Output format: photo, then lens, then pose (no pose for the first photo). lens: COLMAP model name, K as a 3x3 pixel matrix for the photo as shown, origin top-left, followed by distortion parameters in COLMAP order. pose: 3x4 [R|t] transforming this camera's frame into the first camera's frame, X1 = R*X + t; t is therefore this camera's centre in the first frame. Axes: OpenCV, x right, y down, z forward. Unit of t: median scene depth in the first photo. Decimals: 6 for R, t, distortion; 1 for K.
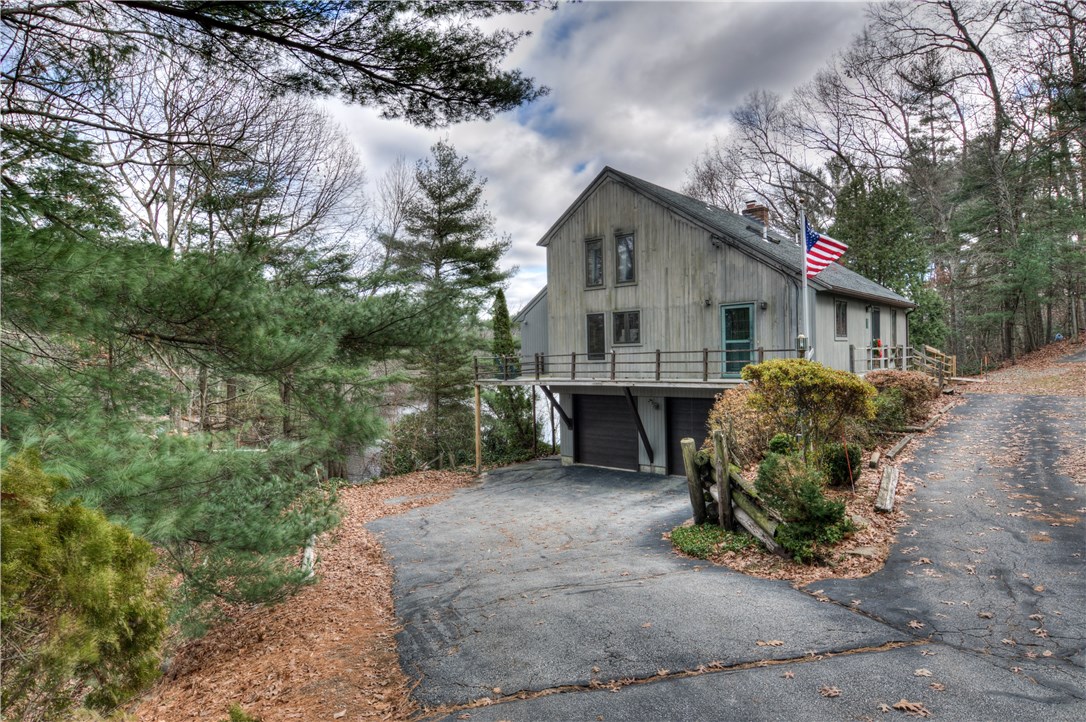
lens RADIAL K [[643.7, 0, 539.1], [0, 643.7, 356.9], [0, 0, 1]] dist [-0.027847, -0.002168]
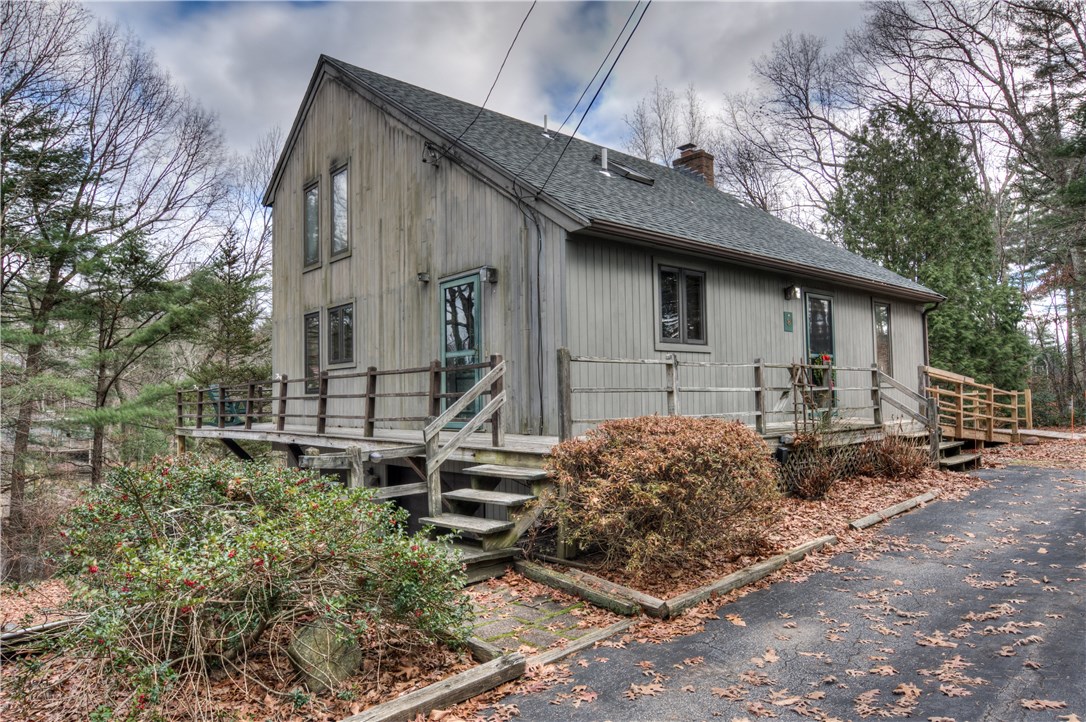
lens RADIAL K [[712.6, 0, 541.4], [0, 712.6, 365.5], [0, 0, 1]] dist [-0.012297, -0.003886]
pose [[0.993222, -0.002622, -0.116202, 0.370577], [-0.002399, 0.999070, -0.043049, 0.006485], [0.116207, 0.043036, 0.992292, 0.407216]]
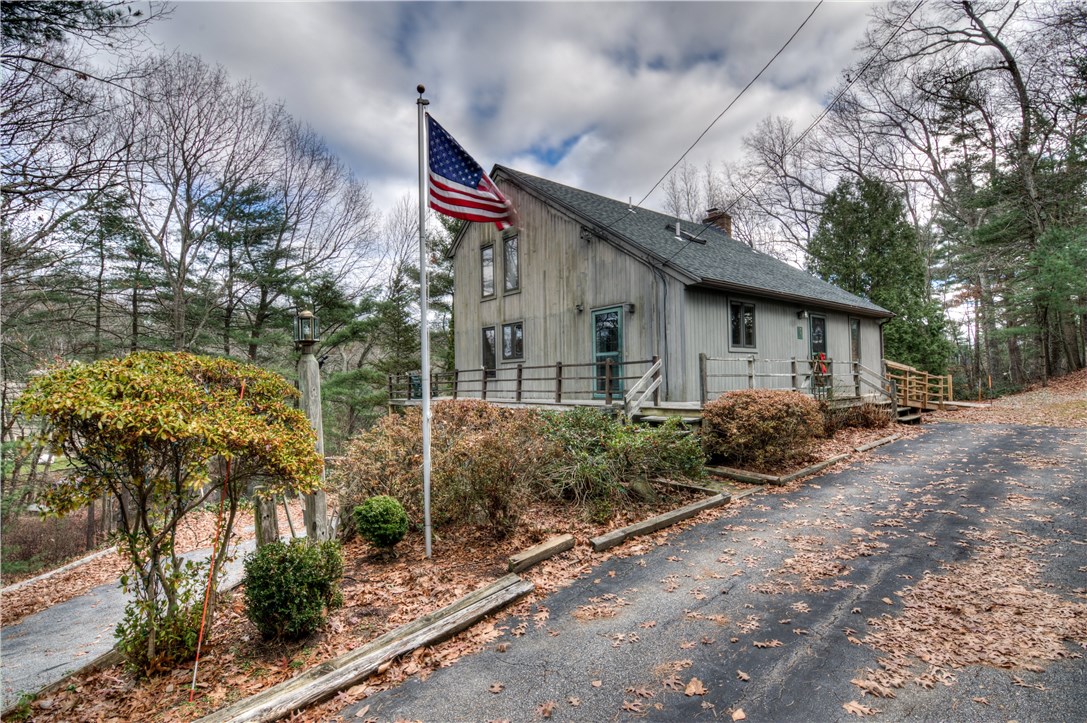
lens RADIAL K [[541.7, 0, 541.7], [0, 541.7, 364.4], [0, 0, 1]] dist [-0.012720, -0.006300]
pose [[0.987691, -0.002296, -0.156401, 0.286621], [-0.002301, 0.999571, -0.029209, 0.007984], [0.156401, 0.029209, 0.987262, 0.265627]]
